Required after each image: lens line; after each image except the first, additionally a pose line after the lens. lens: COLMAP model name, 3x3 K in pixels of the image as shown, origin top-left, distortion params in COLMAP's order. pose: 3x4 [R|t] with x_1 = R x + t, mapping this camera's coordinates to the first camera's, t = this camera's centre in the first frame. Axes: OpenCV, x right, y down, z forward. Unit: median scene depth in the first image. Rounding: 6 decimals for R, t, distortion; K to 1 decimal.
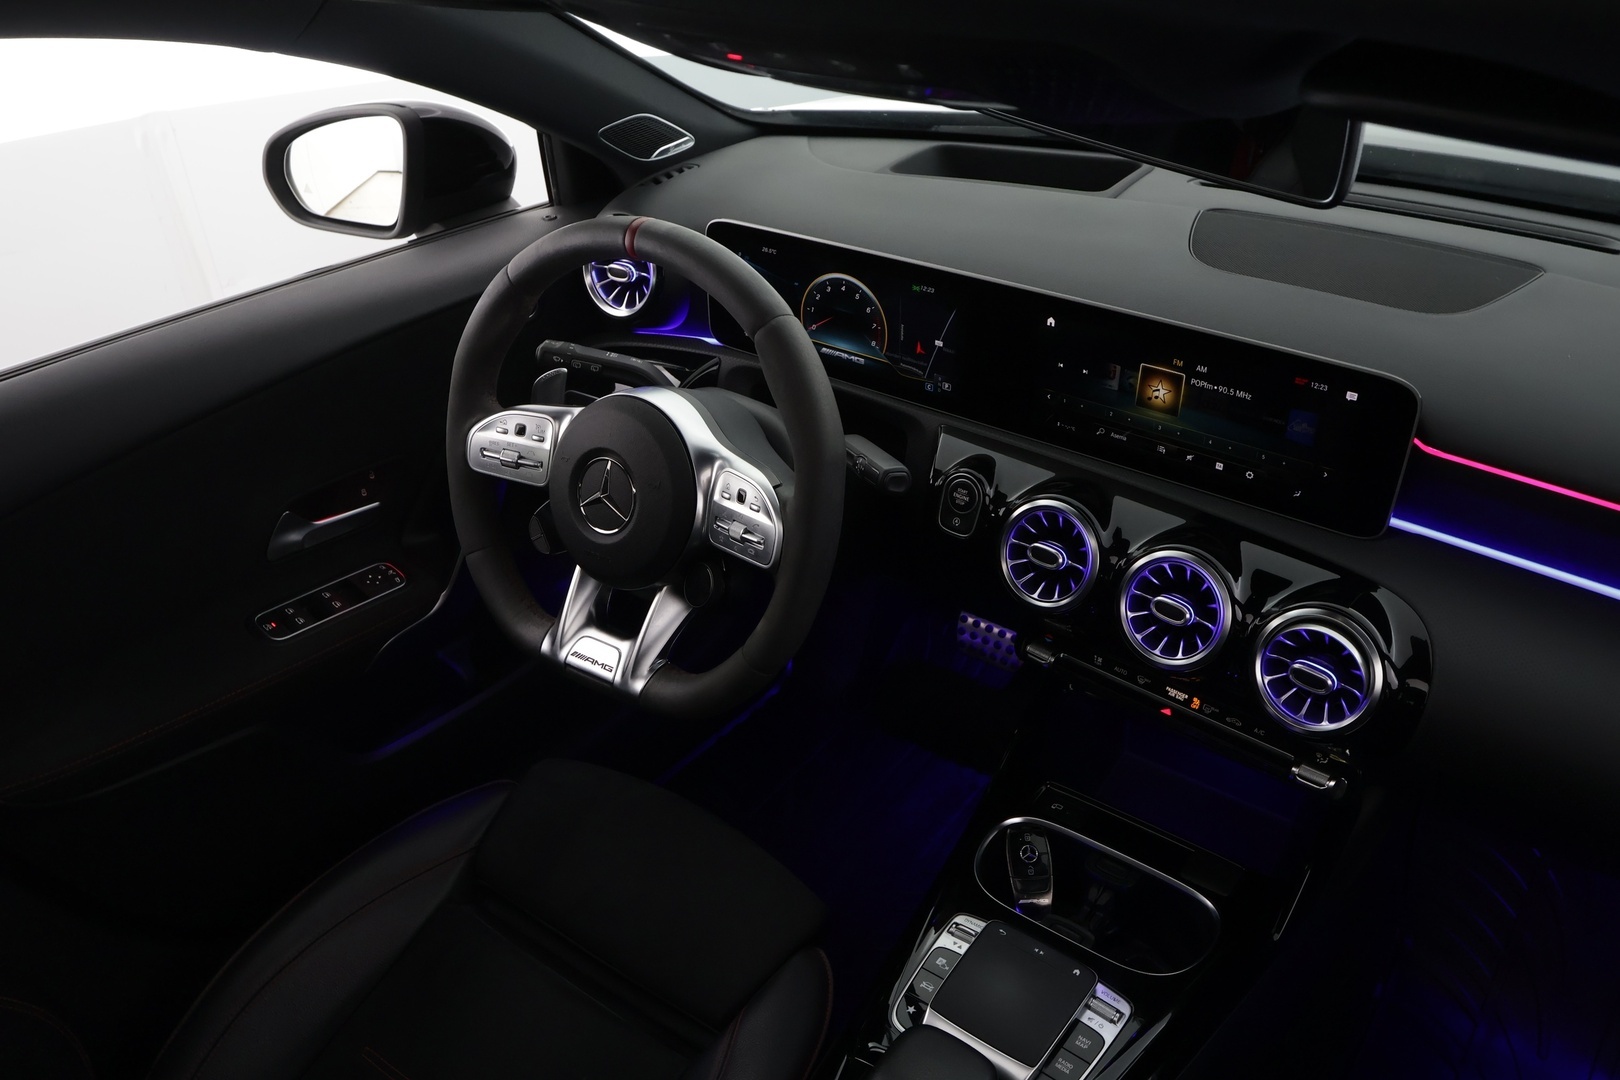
lens RADIAL K [[1317.7, 0, 802.5], [0, 1317.7, 523.5], [0, 0, 1]] dist [0.000710, 0.001746]
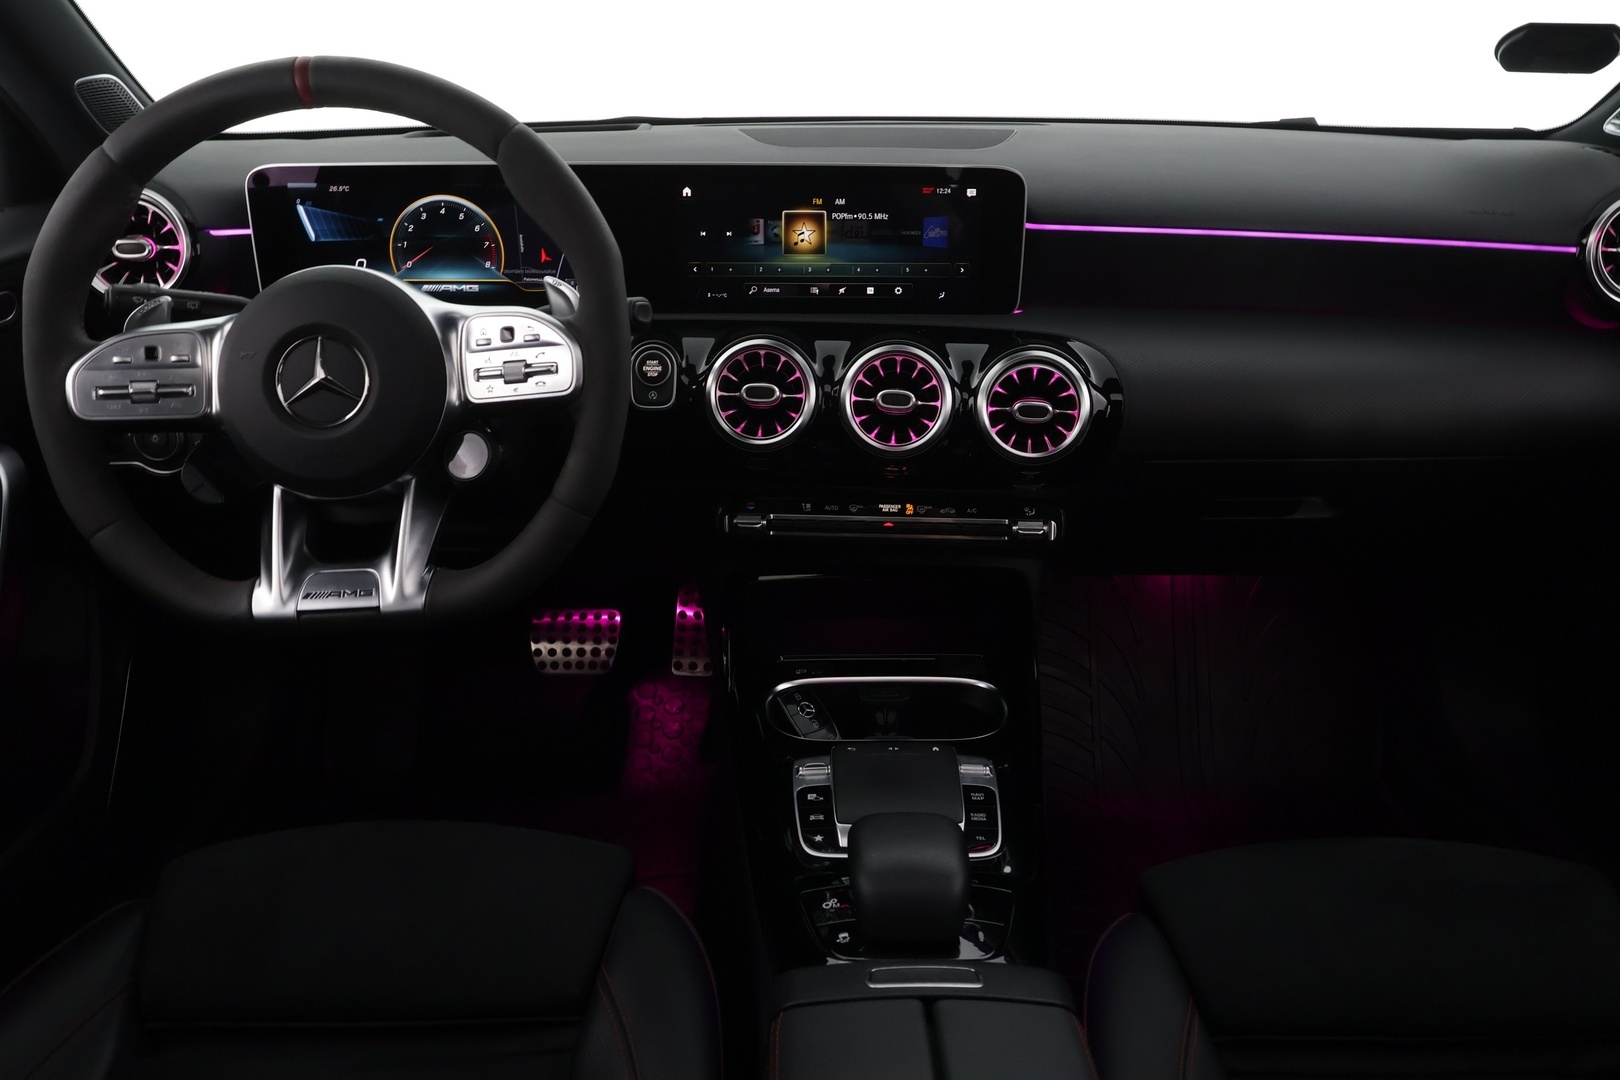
lens RADIAL K [[1317.7, 0, 802.7], [0, 1317.7, 549.4], [0, 0, 1]] dist [0.000710, 0.001746]
pose [[0.786411, -0.192241, 0.587027, -0.405553], [0.305158, 0.947182, -0.098620, 0.245405], [-0.537062, 0.256692, 0.803538, 0.188759]]
